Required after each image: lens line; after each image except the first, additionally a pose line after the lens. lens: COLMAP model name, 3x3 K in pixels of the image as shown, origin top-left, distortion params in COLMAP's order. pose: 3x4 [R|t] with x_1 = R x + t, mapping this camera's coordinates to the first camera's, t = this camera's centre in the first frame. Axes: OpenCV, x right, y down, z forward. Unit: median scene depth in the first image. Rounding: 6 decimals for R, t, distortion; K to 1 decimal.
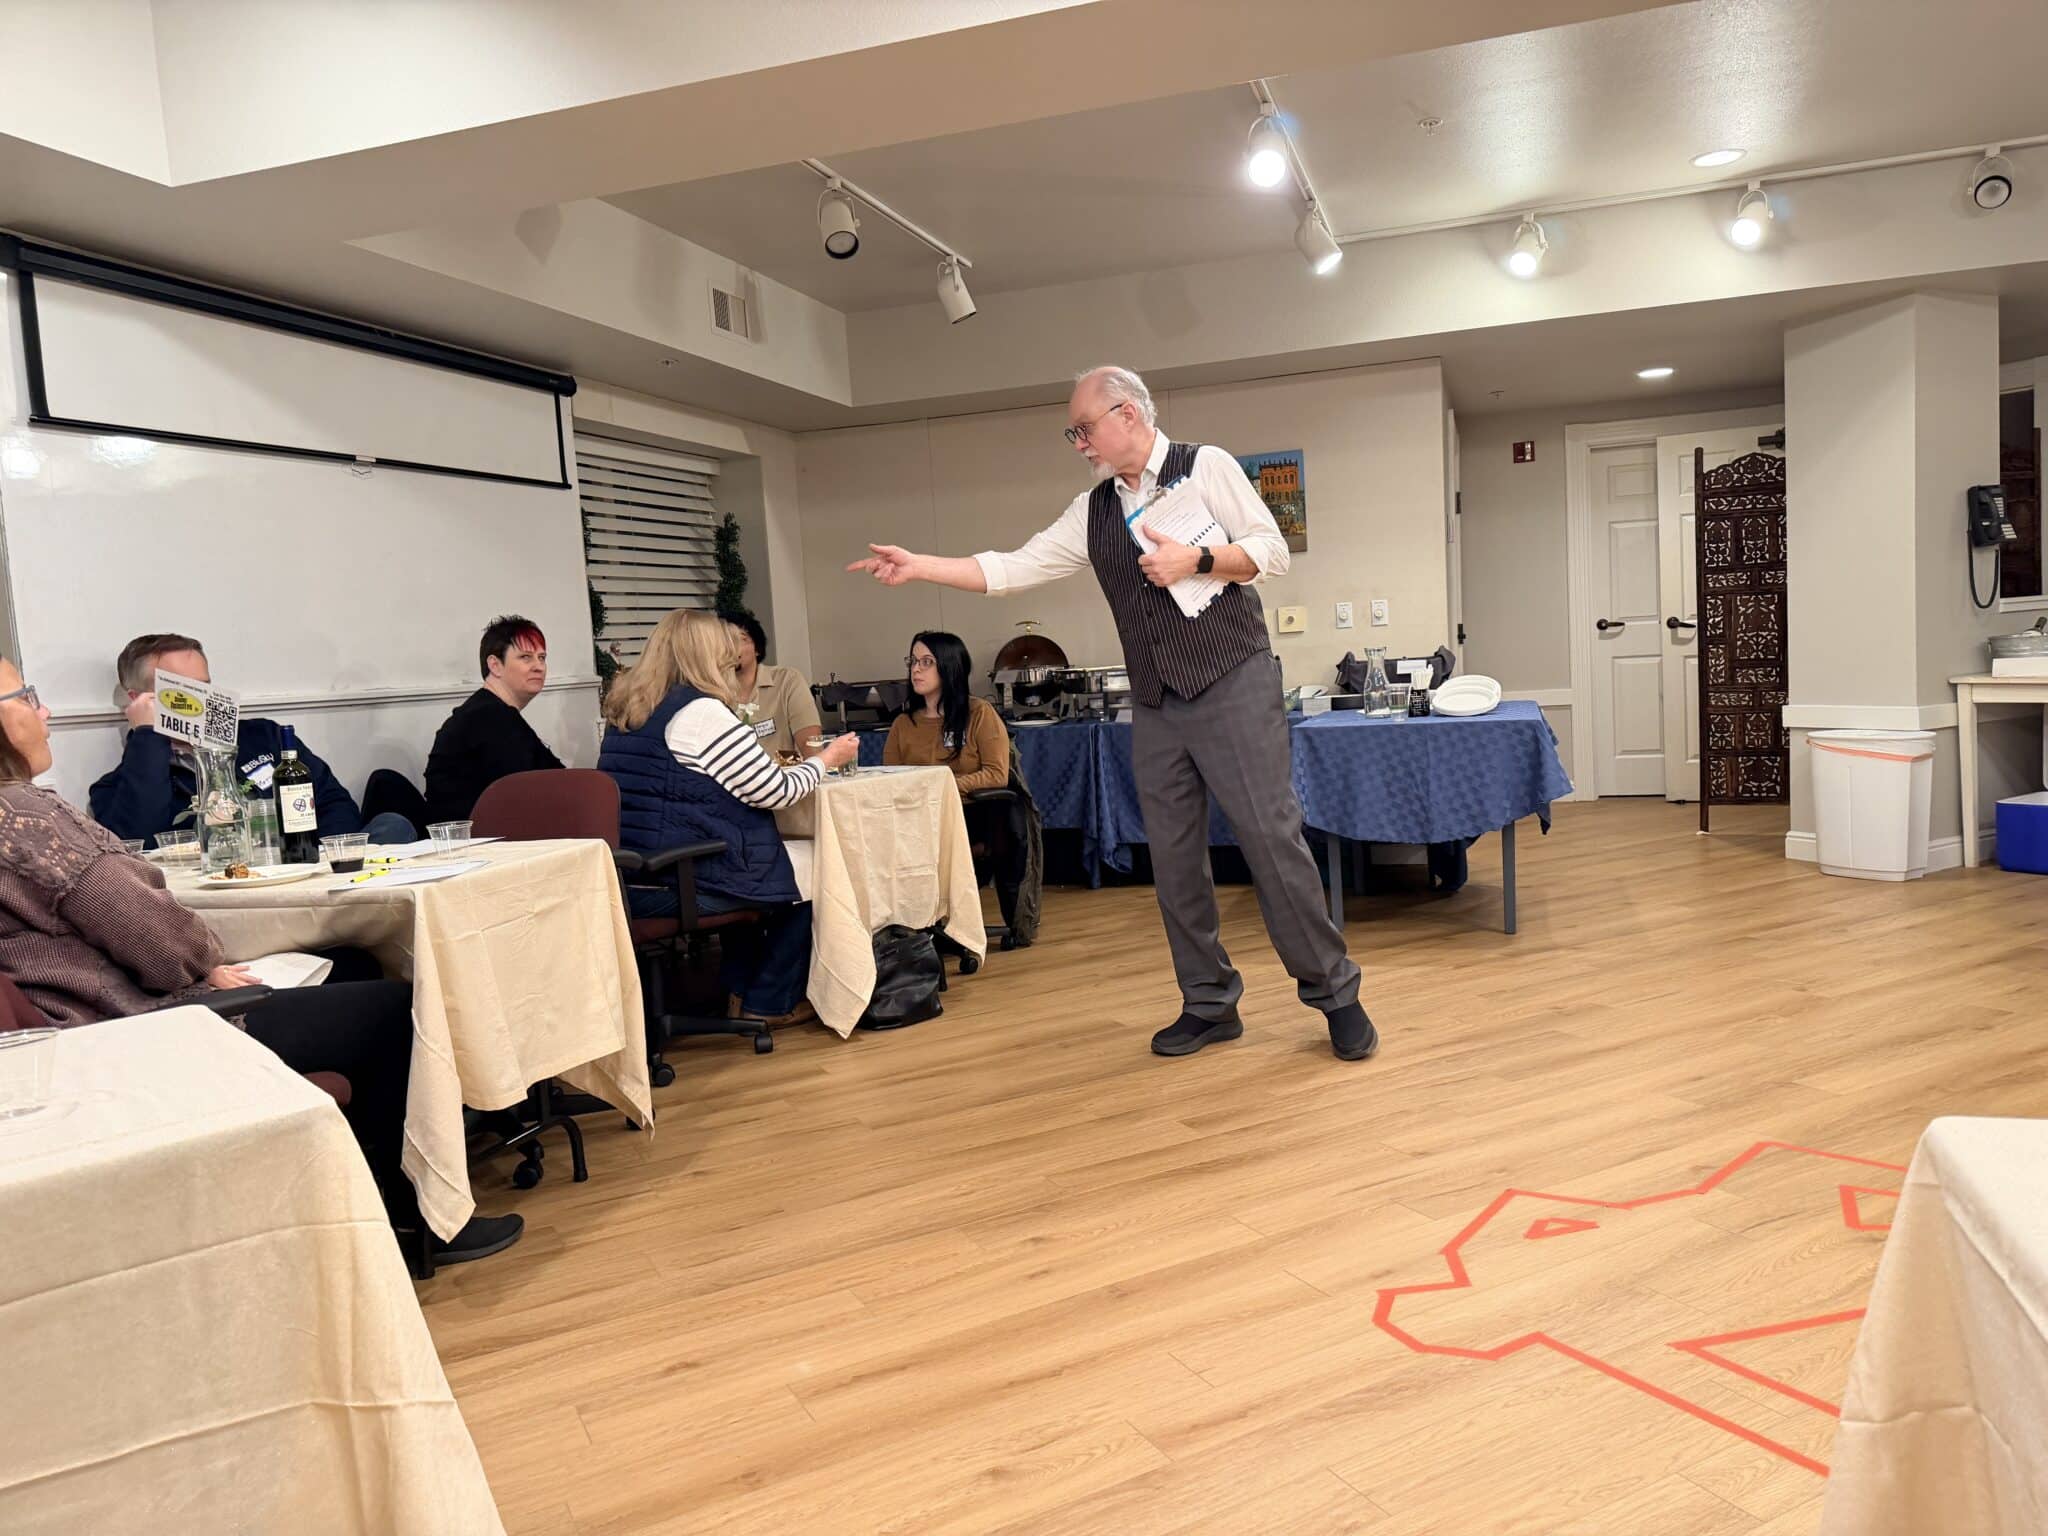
lens RADIAL K [[1420.8, 0, 1024.0], [0, 1420.8, 768.0], [0, 0, 1]] dist [0.069874, -0.094900]
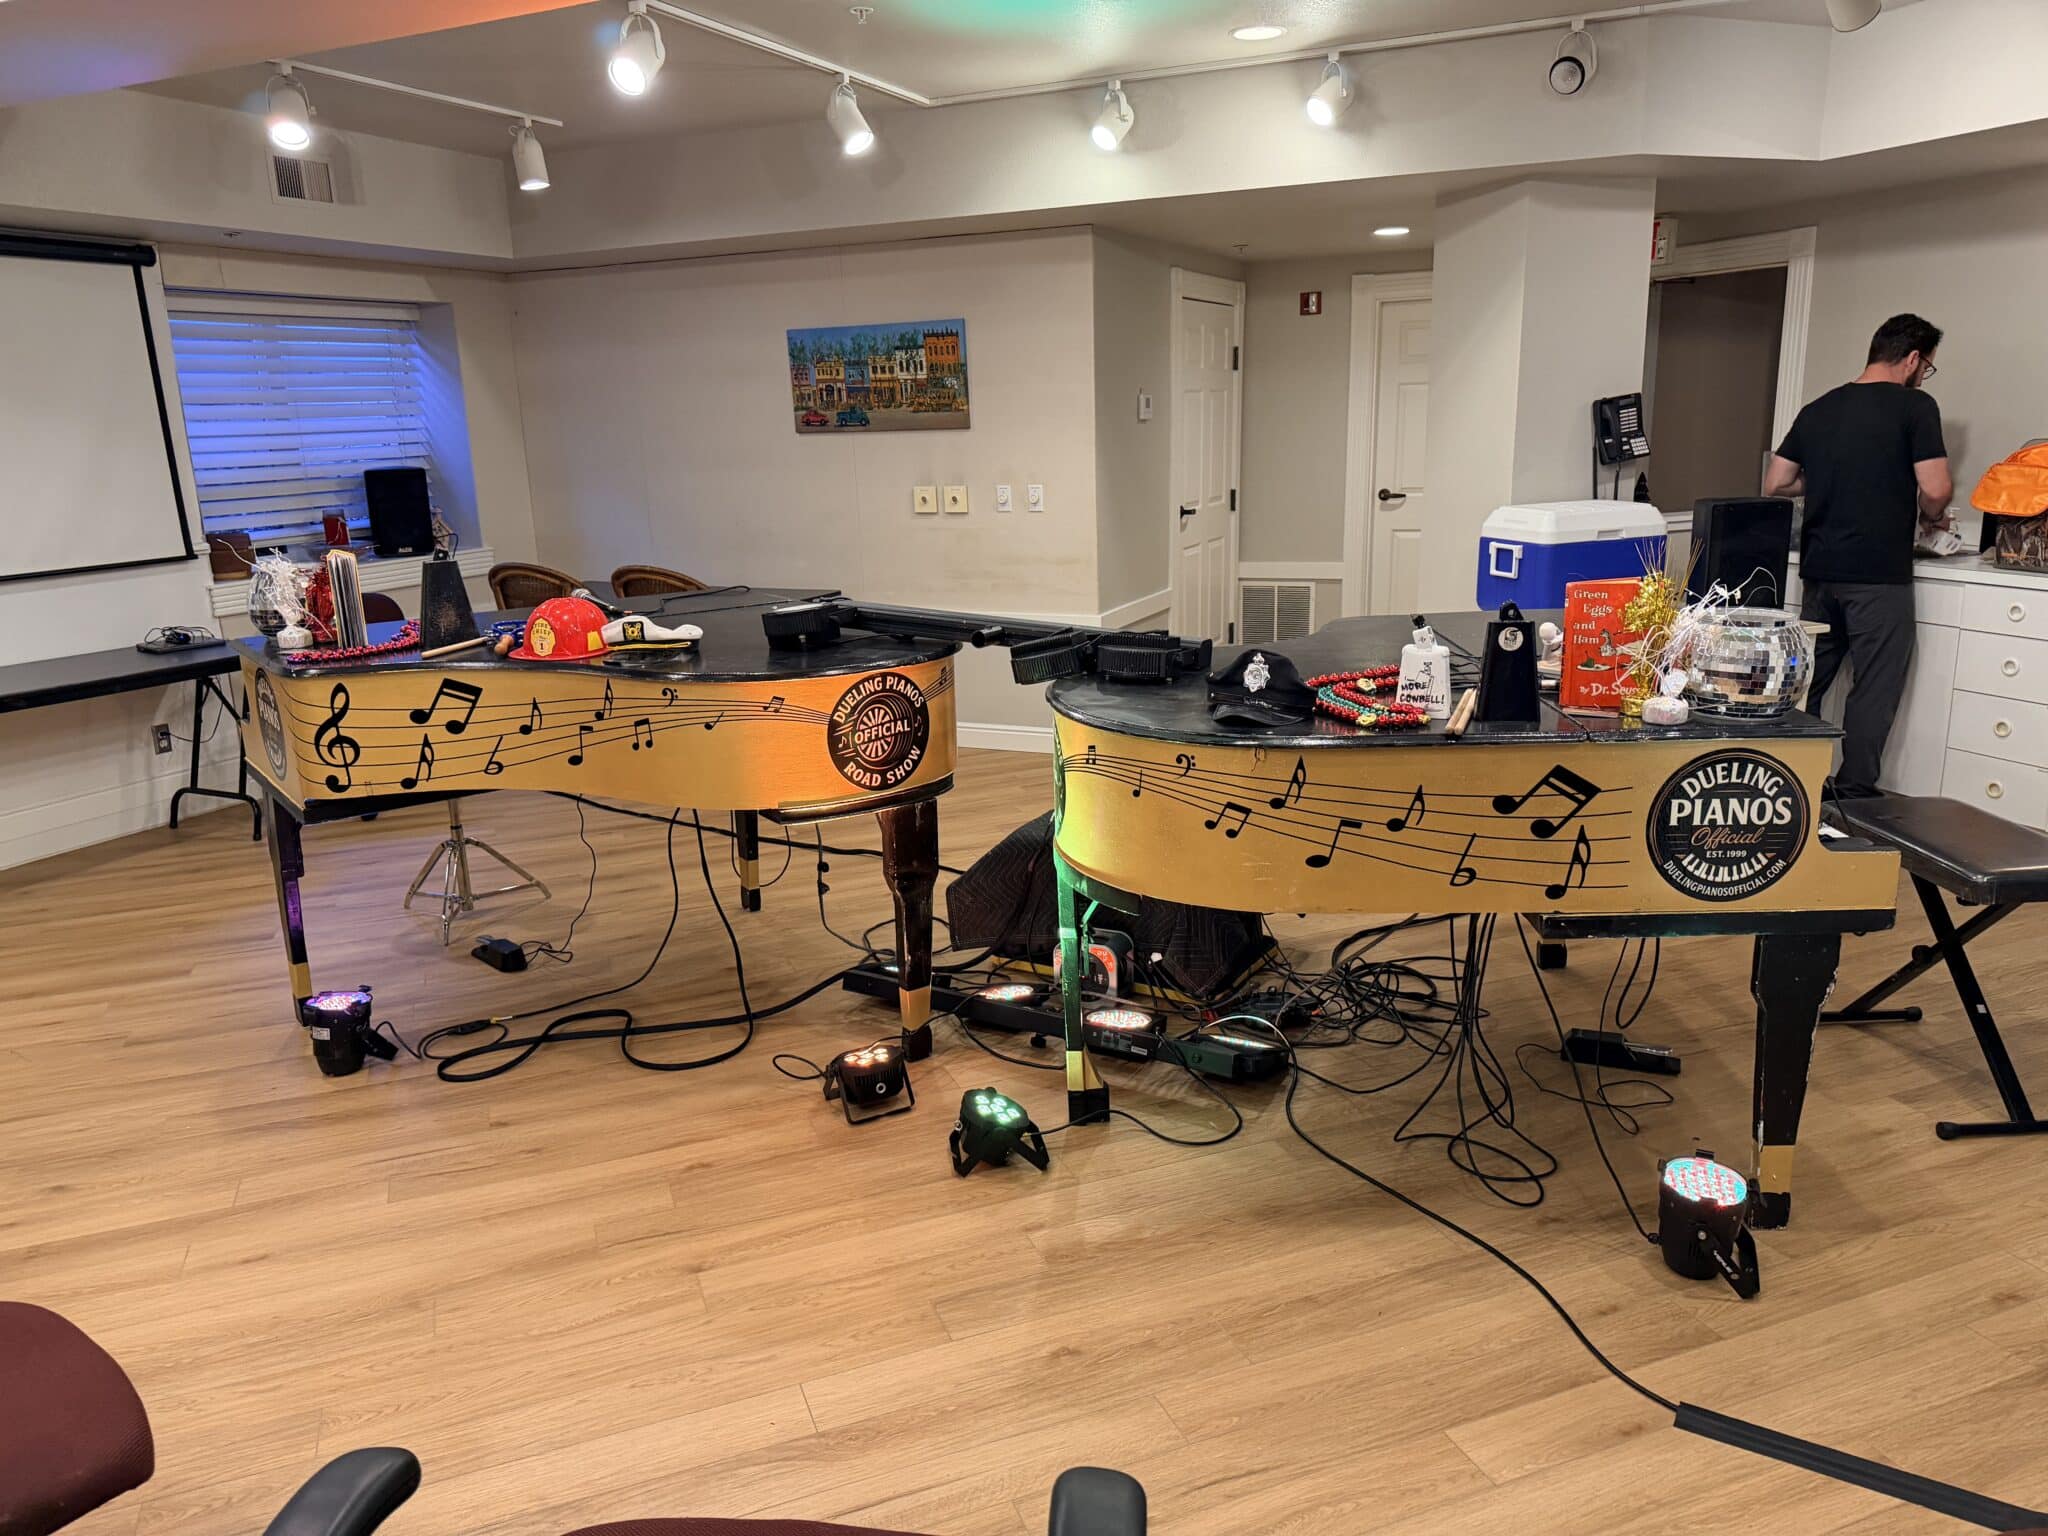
lens RADIAL K [[1442.6, 0, 1024.0], [0, 1442.6, 768.0], [0, 0, 1]] dist [0.074045, -0.110558]
pose [[0.992789, 0.057215, -0.105343, 0.416176], [-0.039818, 0.986249, 0.160396, -0.099399], [0.113072, -0.155044, 0.981415, 0.010509]]
